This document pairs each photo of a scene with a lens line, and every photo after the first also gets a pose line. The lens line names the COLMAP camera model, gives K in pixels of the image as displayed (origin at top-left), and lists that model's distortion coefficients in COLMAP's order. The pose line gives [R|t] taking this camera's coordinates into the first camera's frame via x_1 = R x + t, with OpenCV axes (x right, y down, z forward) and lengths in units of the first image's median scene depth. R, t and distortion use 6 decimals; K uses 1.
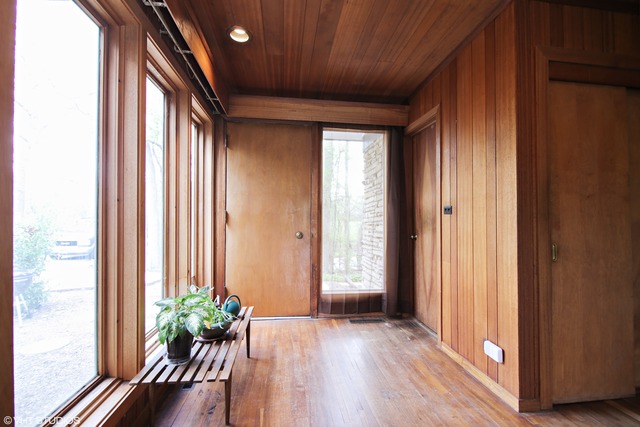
lens RADIAL K [[291.3, 0, 321.3], [0, 291.3, 216.1], [0, 0, 1]] dist [-0.003548, -0.000091]
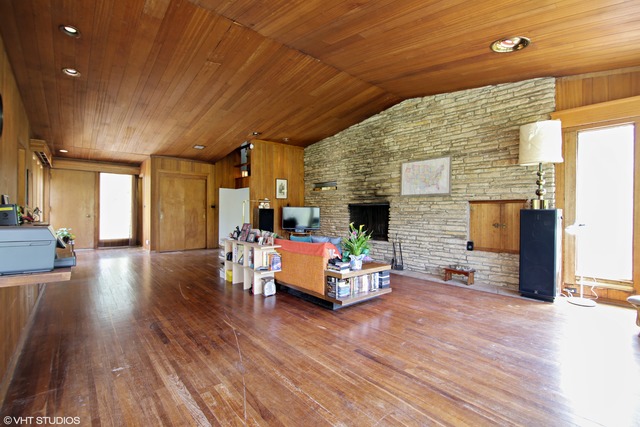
lens RADIAL K [[291.3, 0, 316.2], [0, 291.3, 210.9], [0, 0, 1]] dist [-0.003548, -0.000091]
pose [[0.832877, 0.002492, 0.553452, 0.166402], [-0.011683, 0.999846, 0.013079, -0.030510], [-0.553334, -0.017359, 0.832778, -2.083672]]
